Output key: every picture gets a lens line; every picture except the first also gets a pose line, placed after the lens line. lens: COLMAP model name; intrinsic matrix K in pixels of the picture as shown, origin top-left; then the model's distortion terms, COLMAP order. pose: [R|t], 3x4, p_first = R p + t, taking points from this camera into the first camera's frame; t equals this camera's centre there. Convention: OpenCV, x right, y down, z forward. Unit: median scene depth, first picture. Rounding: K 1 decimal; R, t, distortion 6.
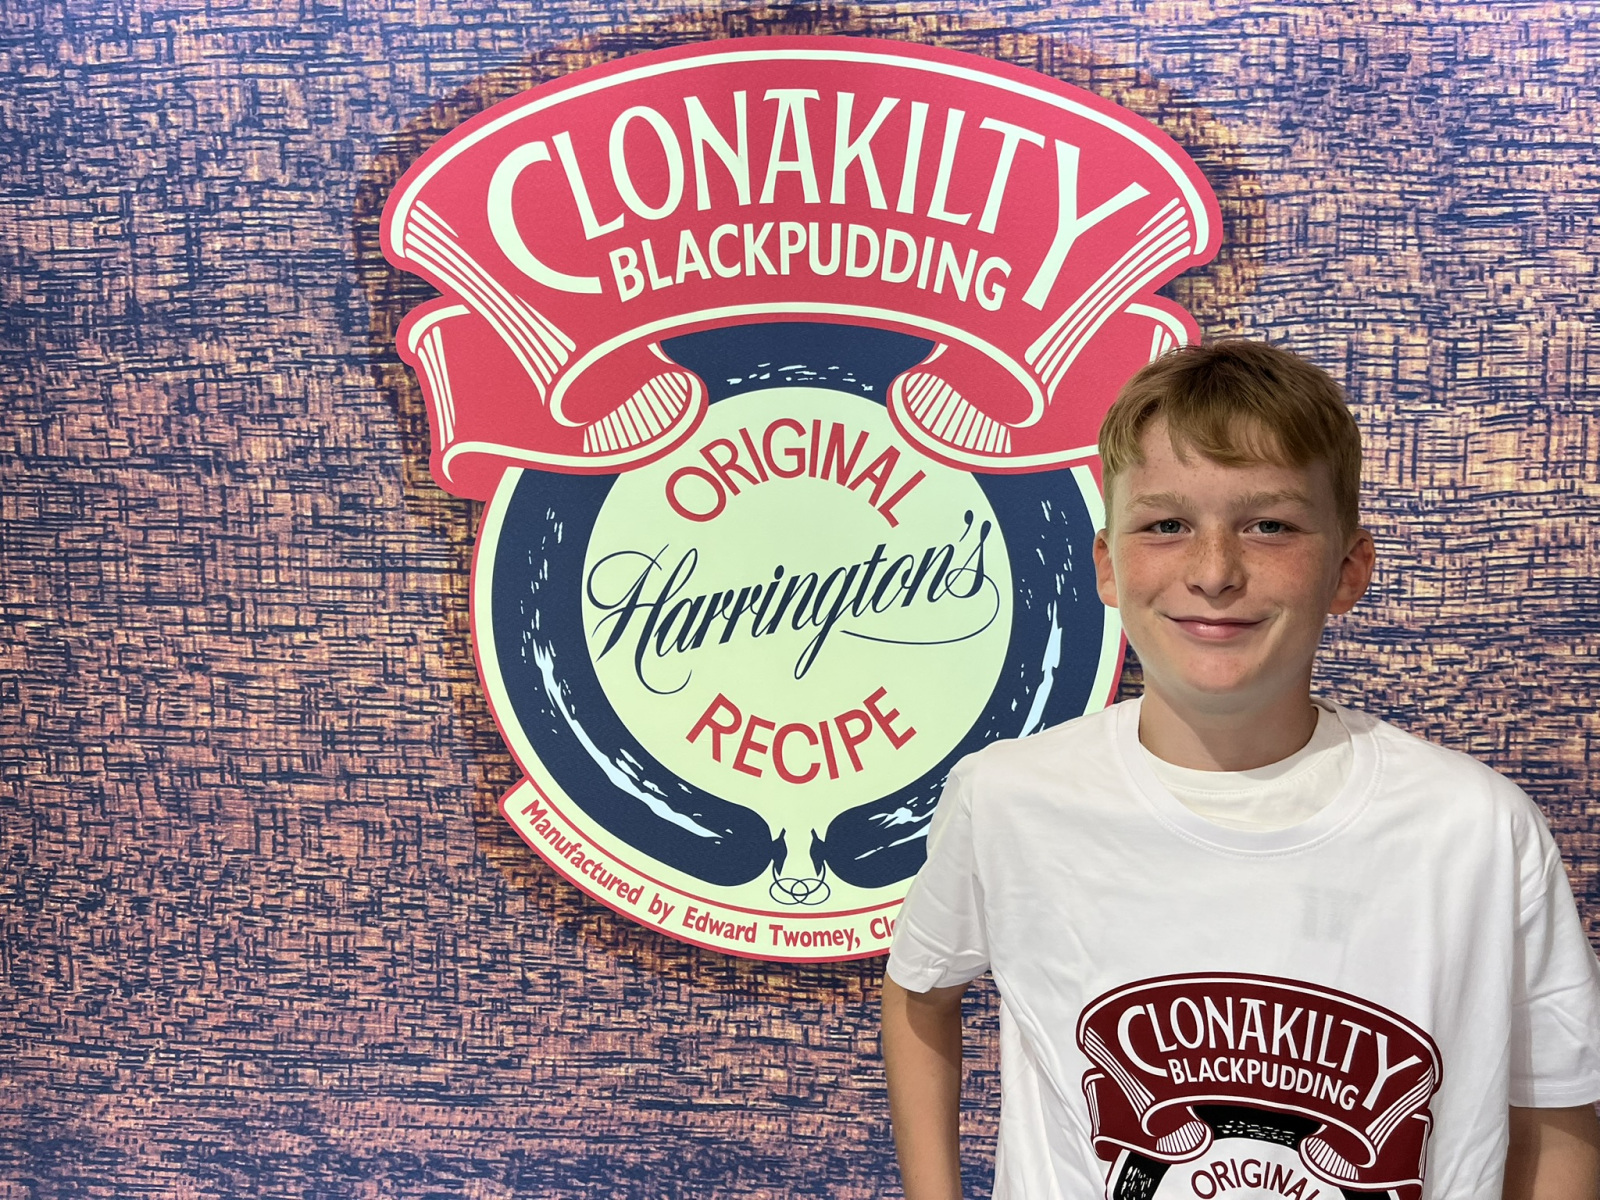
lens RADIAL K [[1217.3, 0, 808.9], [0, 1217.3, 601.8], [0, 0, 1]] dist [0.029804, -0.022073]
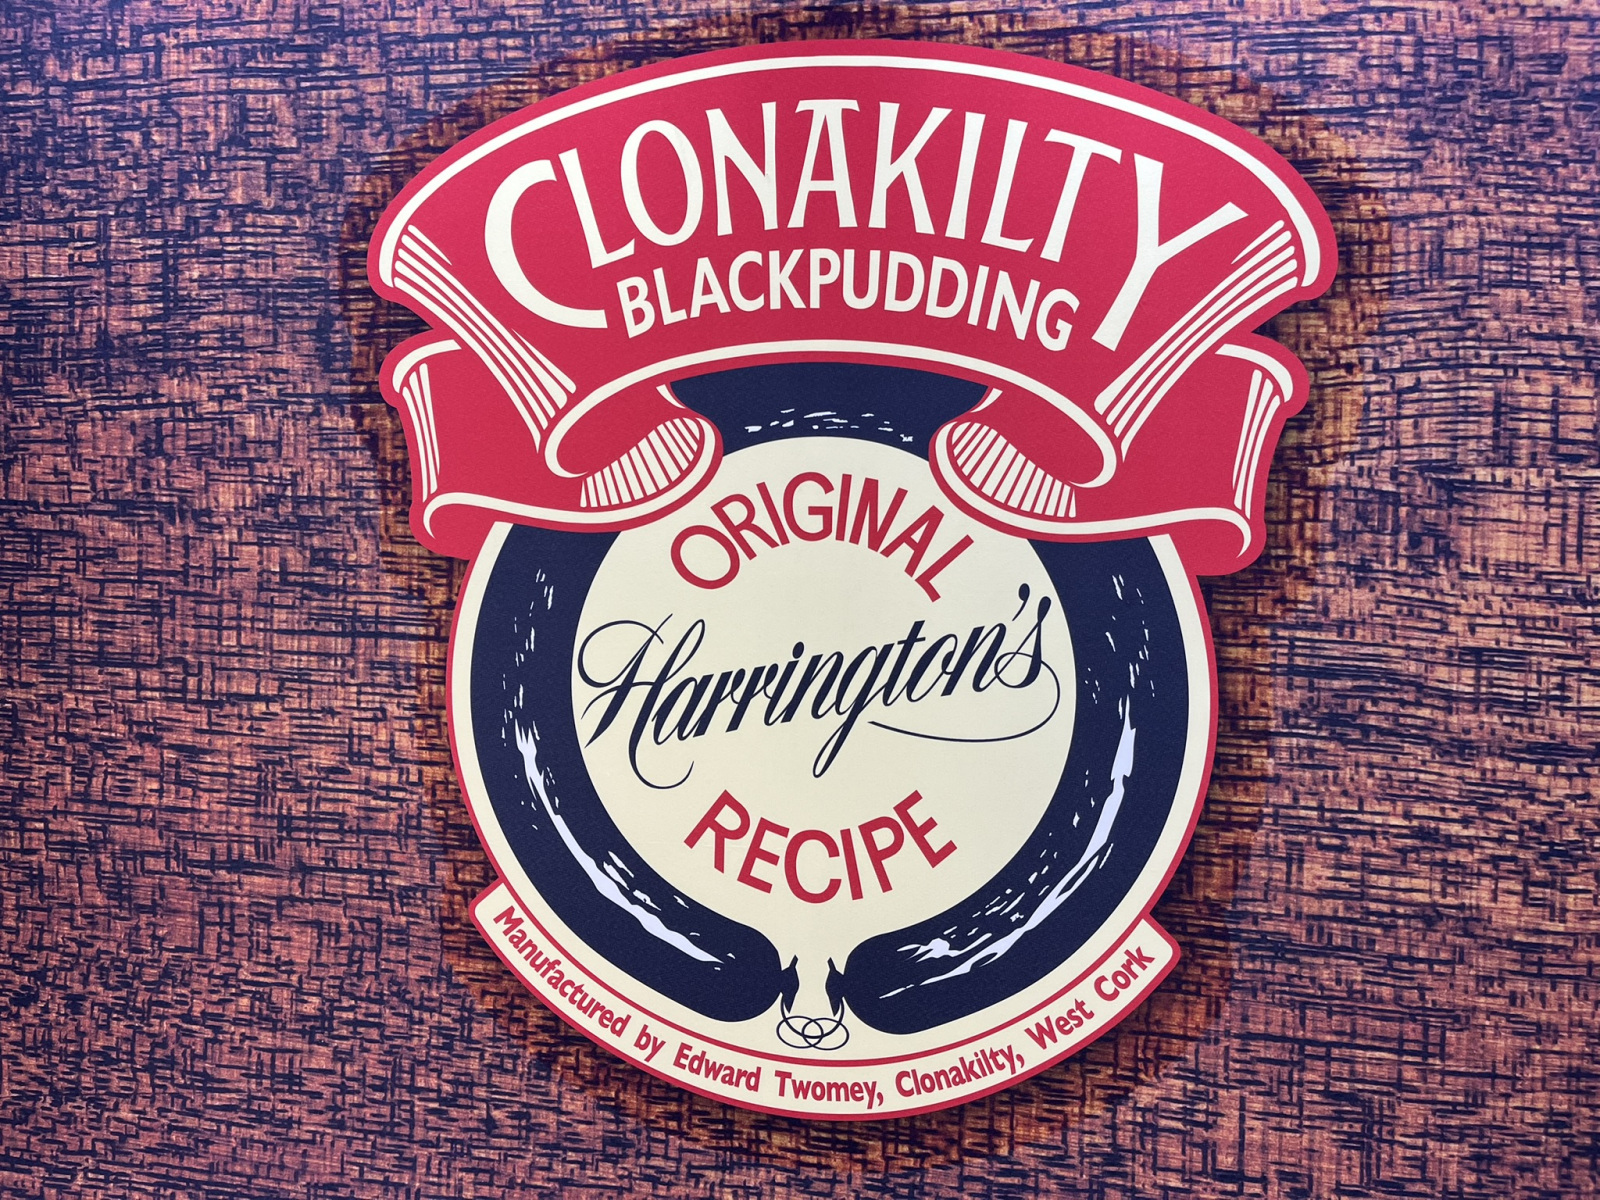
lens RADIAL K [[1217.3, 0, 797.8], [0, 1217.3, 599.4], [0, 0, 1]] dist [0.029804, -0.022073]
pose [[0.998933, 0.025188, -0.038698, 0.007007], [-0.027298, 0.998113, -0.055003, -0.012680], [0.037240, 0.056001, 0.997736, 0.139602]]
